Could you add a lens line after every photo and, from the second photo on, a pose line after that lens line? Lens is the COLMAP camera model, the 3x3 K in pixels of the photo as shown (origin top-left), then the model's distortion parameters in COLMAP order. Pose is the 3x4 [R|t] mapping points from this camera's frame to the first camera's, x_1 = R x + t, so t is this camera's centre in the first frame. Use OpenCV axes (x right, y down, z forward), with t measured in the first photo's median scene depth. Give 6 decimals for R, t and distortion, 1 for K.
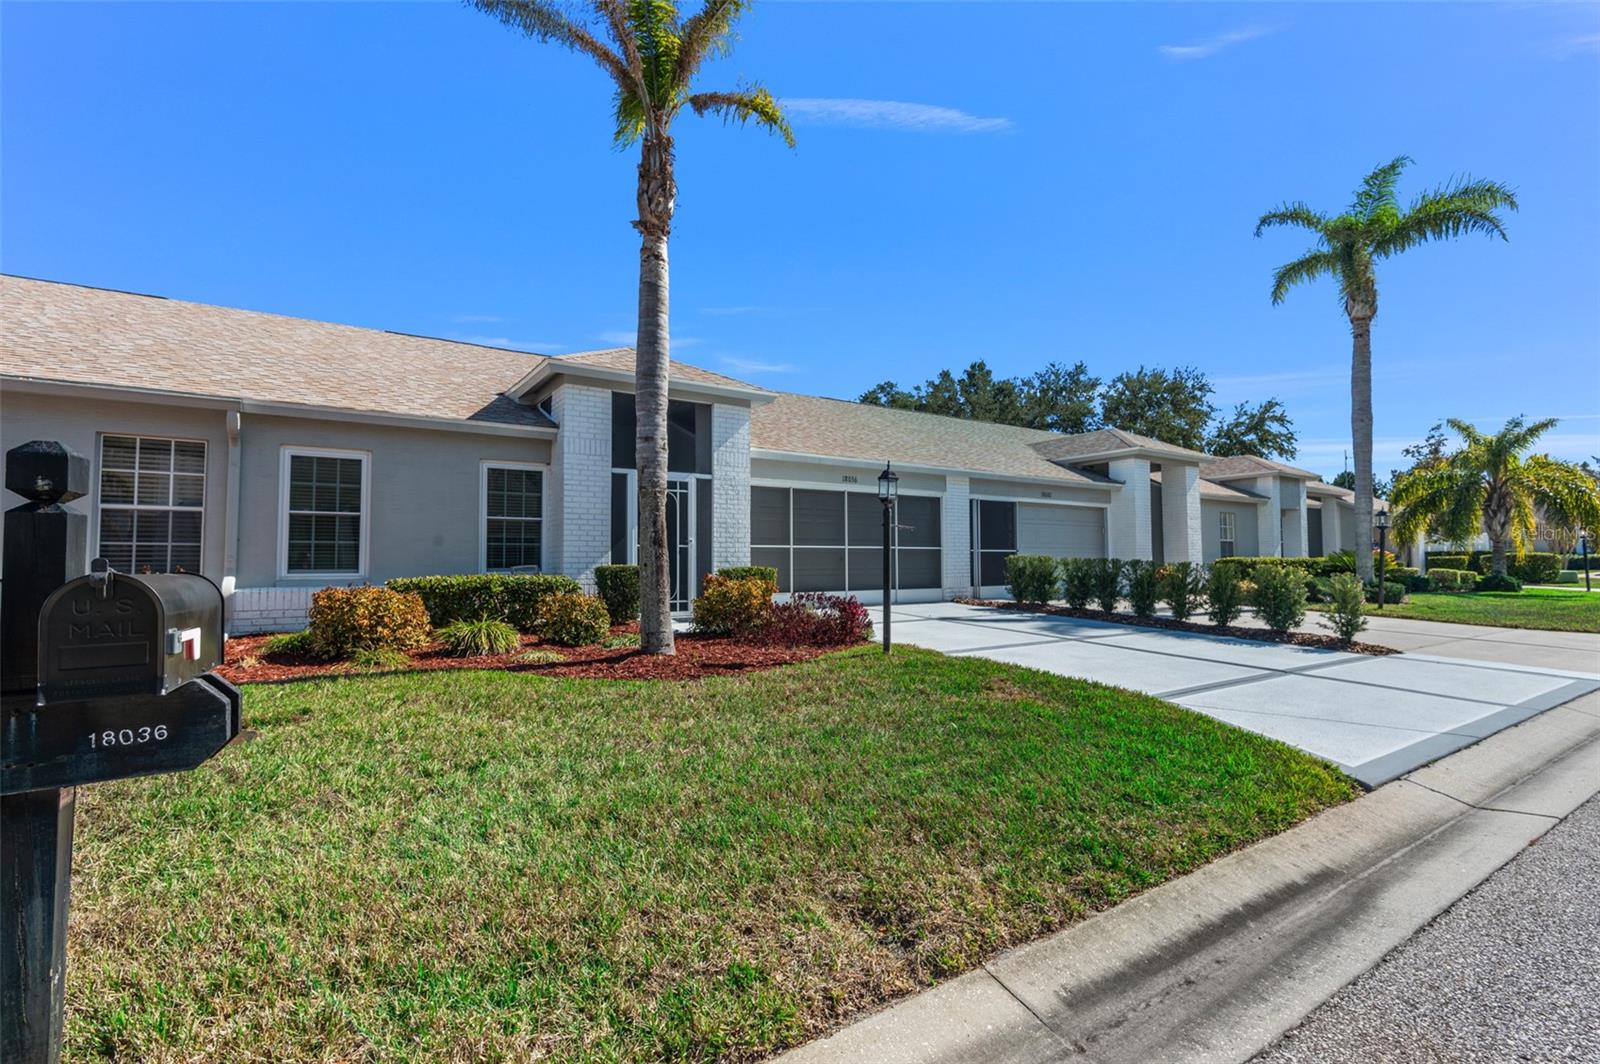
lens RADIAL K [[731.1, 0, 796.1], [0, 731.1, 535.4], [0, 0, 1]] dist [0.000937, 0.000058]
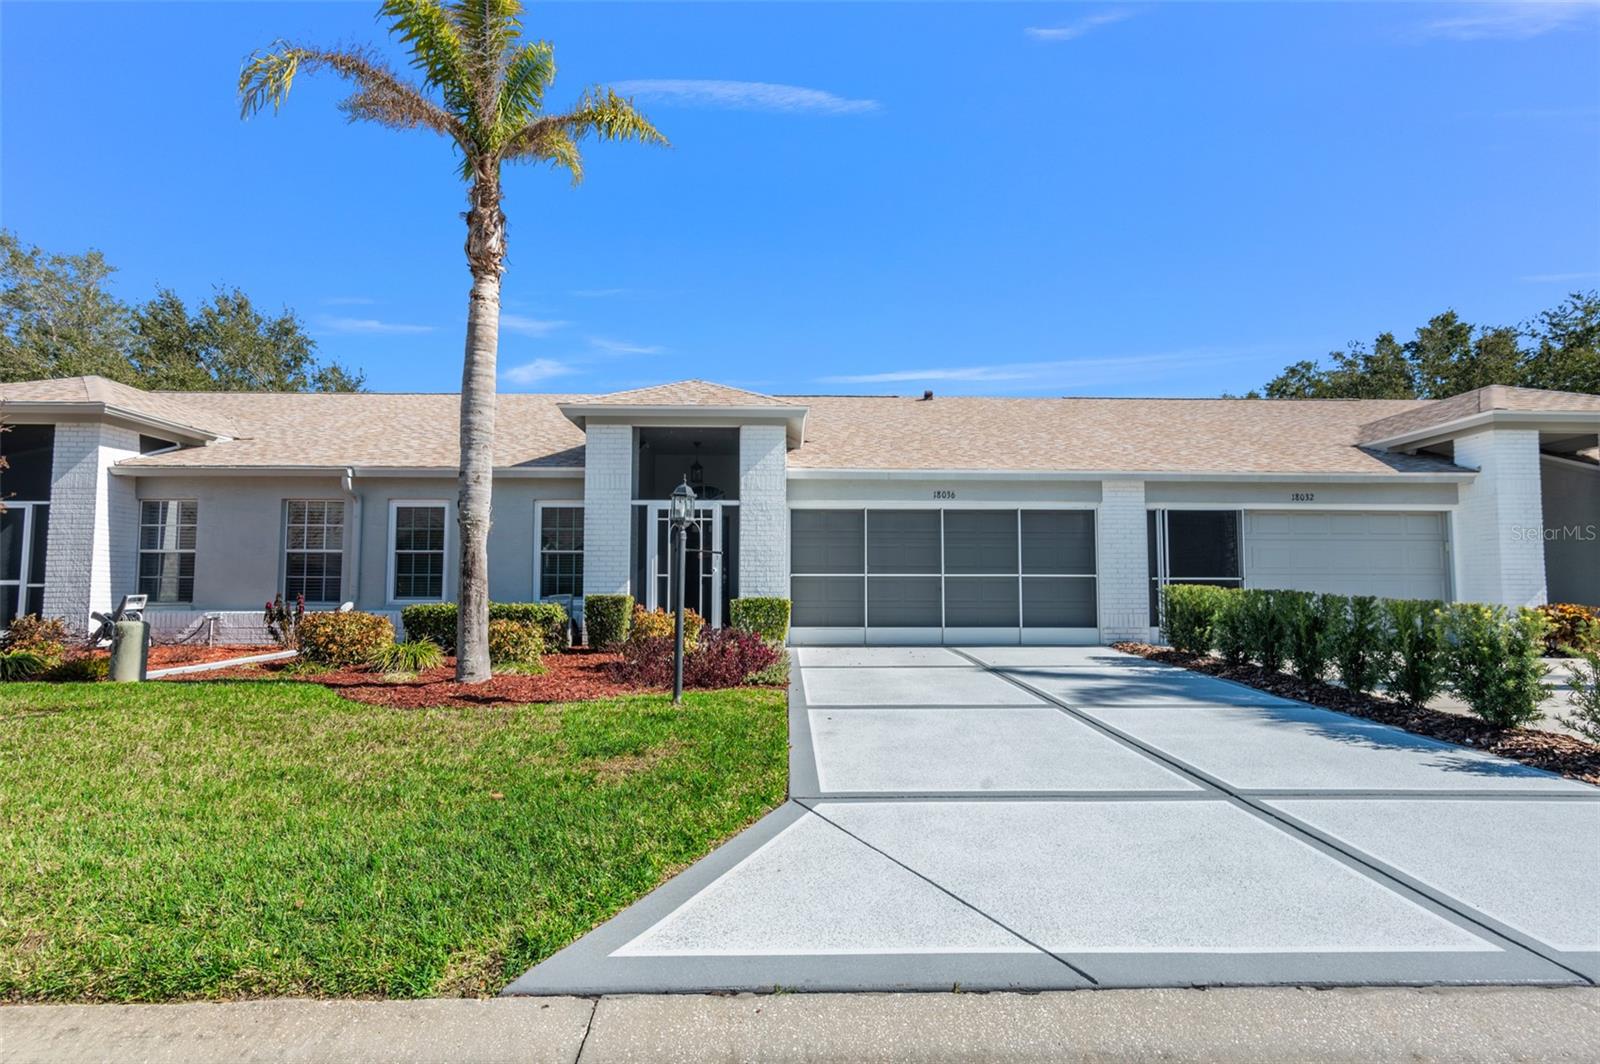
lens RADIAL K [[745.9, 0, 800.0], [0, 745.9, 532.0], [0, 0, 1]] dist [0.004204, 0.000735]
pose [[0.840980, -0.039211, -0.539643, 0.473530], [0.015210, 0.998690, -0.048863, 0.006869], [0.540852, 0.032885, 0.840475, 0.225919]]
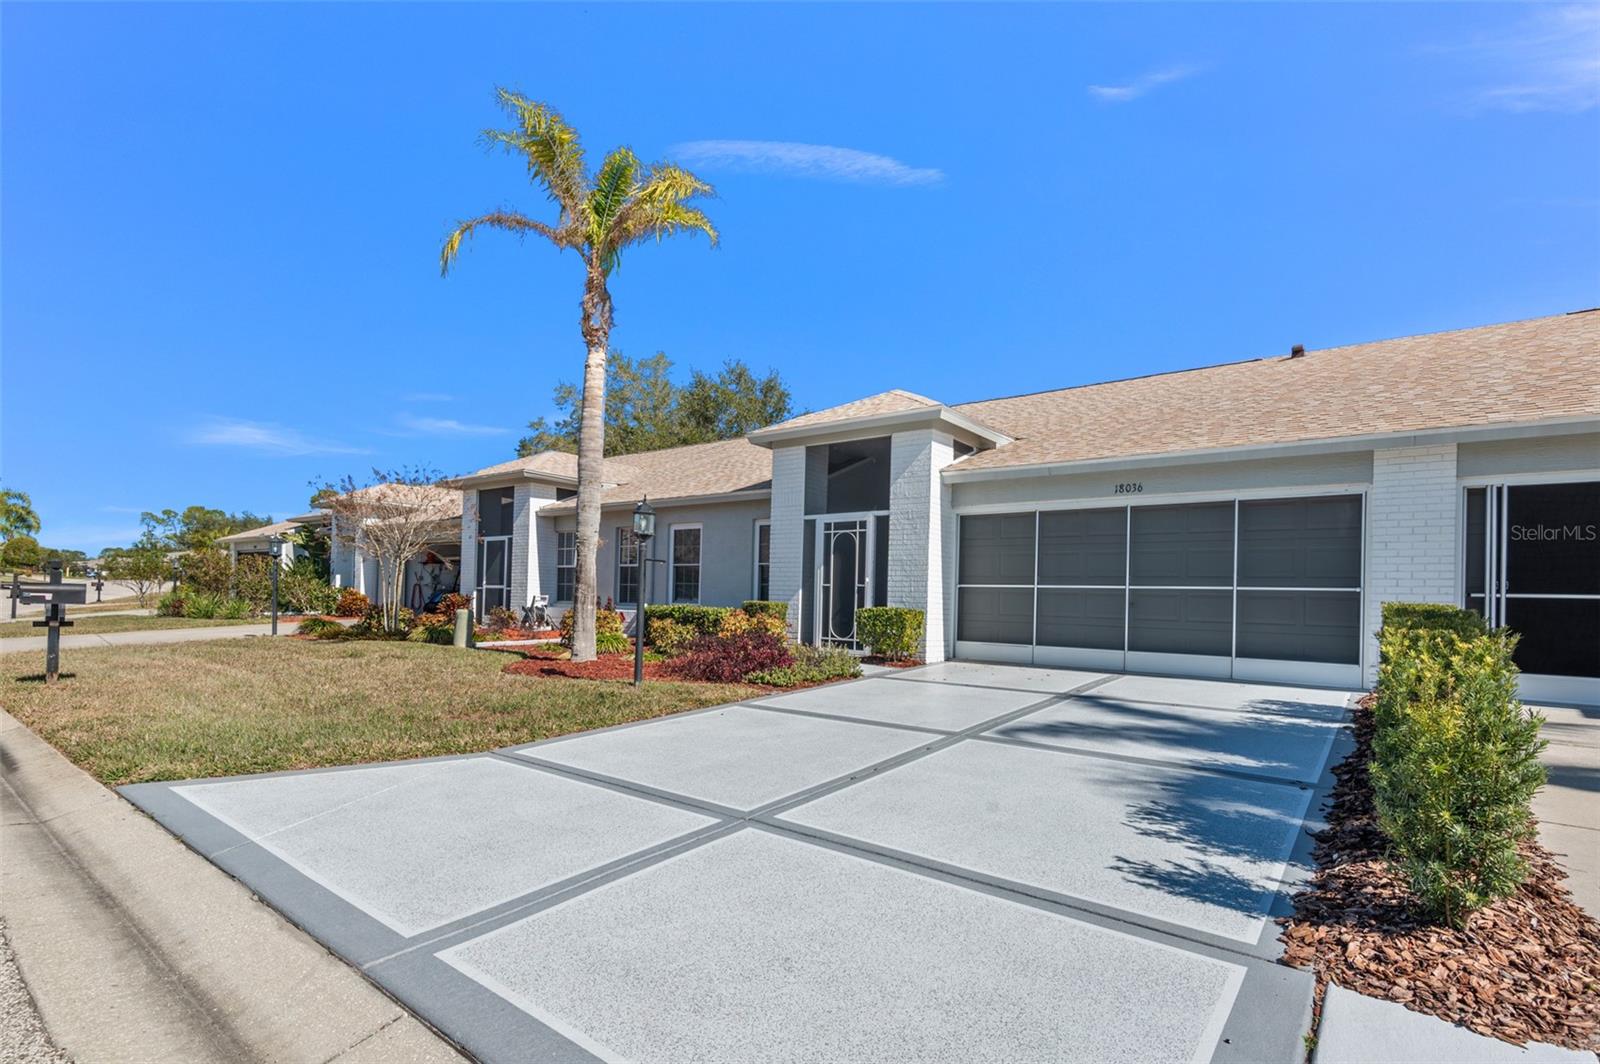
lens RADIAL K [[764.7, 0, 792.3], [0, 764.7, 577.5], [0, 0, 1]] dist [0.001961, 0.000031]
pose [[0.306314, -0.017305, -0.951773, 0.785571], [0.006152, 0.999850, -0.016199, 0.019757], [0.951911, -0.000893, 0.306374, 0.575827]]
